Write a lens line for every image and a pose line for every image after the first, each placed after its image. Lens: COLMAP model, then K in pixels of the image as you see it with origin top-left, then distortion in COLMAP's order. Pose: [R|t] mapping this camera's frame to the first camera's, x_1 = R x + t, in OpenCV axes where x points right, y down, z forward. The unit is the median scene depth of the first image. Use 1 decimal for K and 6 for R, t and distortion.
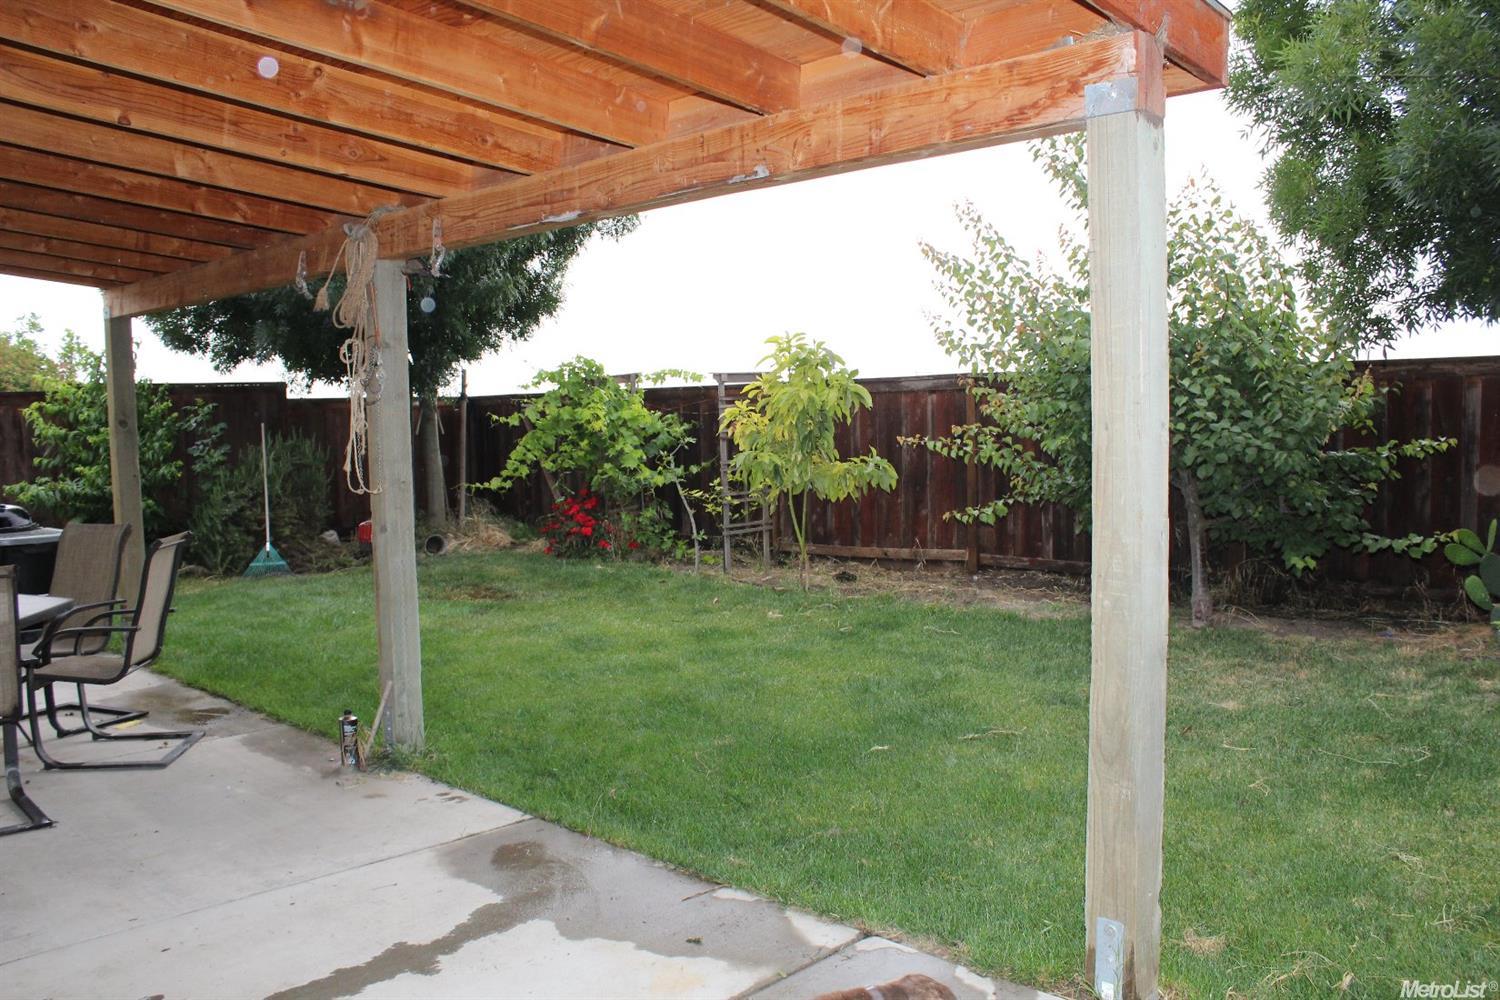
lens RADIAL K [[1270.3, 0, 747.1], [0, 1270.3, 491.8], [0, 0, 1]] dist [-0.165846, 0.156207]
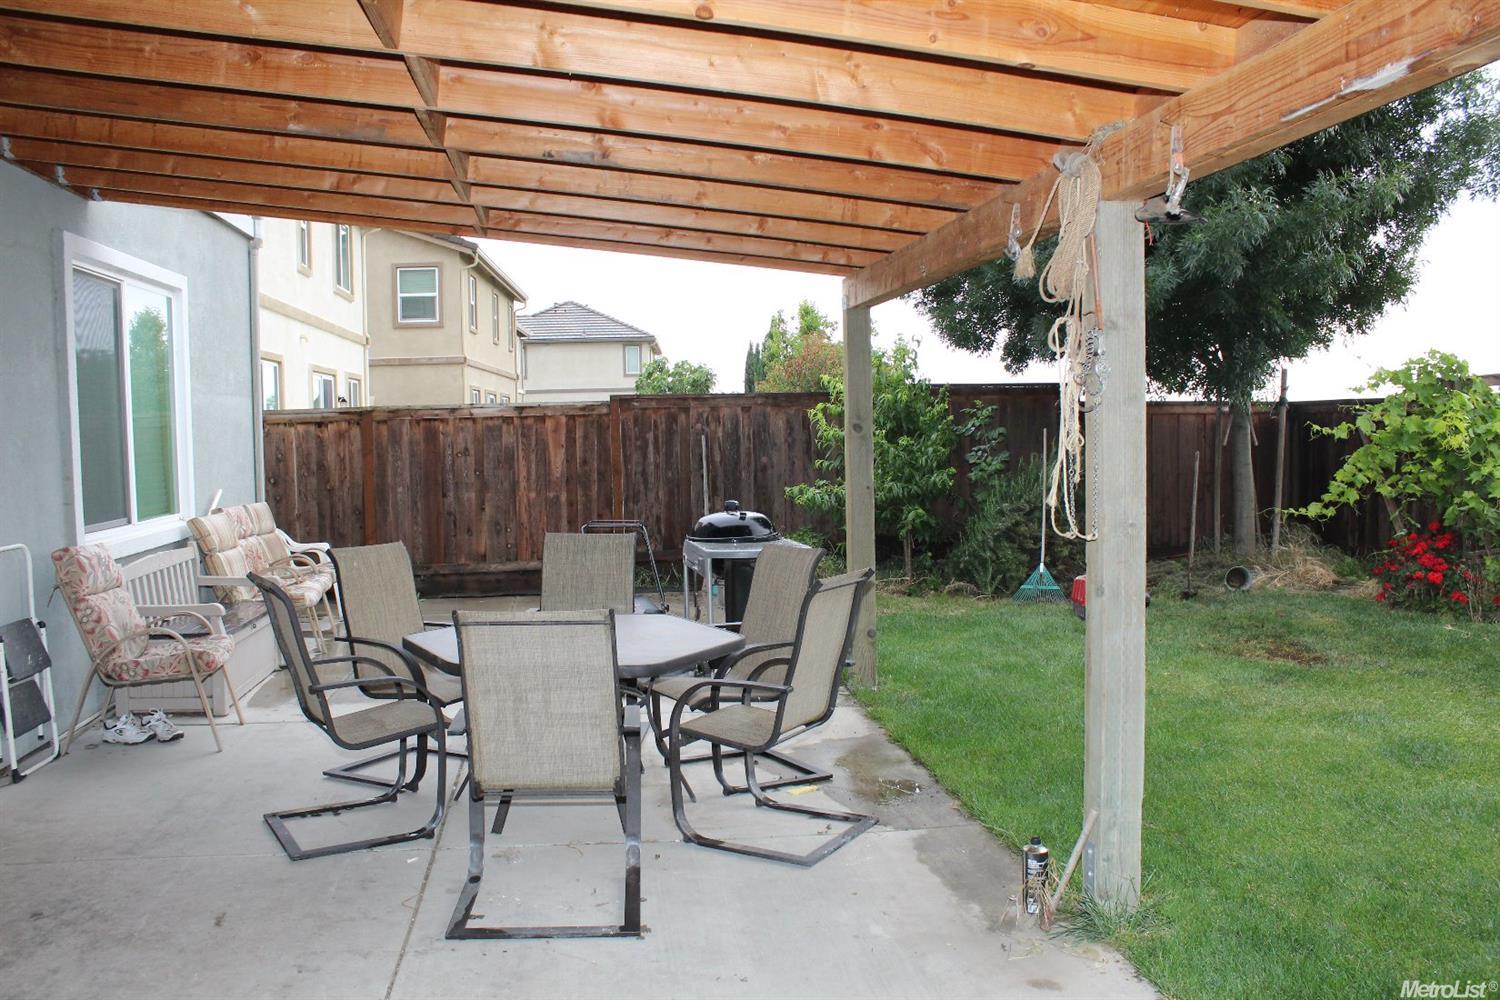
lens RADIAL K [[1270.3, 0, 747.1], [0, 1270.3, 491.8], [0, 0, 1]] dist [-0.165846, 0.156207]
pose [[0.797464, 0.042066, -0.601898, -0.014595], [-0.043727, 0.998973, 0.011883, -0.011809], [0.601780, 0.016843, 0.798485, 0.156205]]
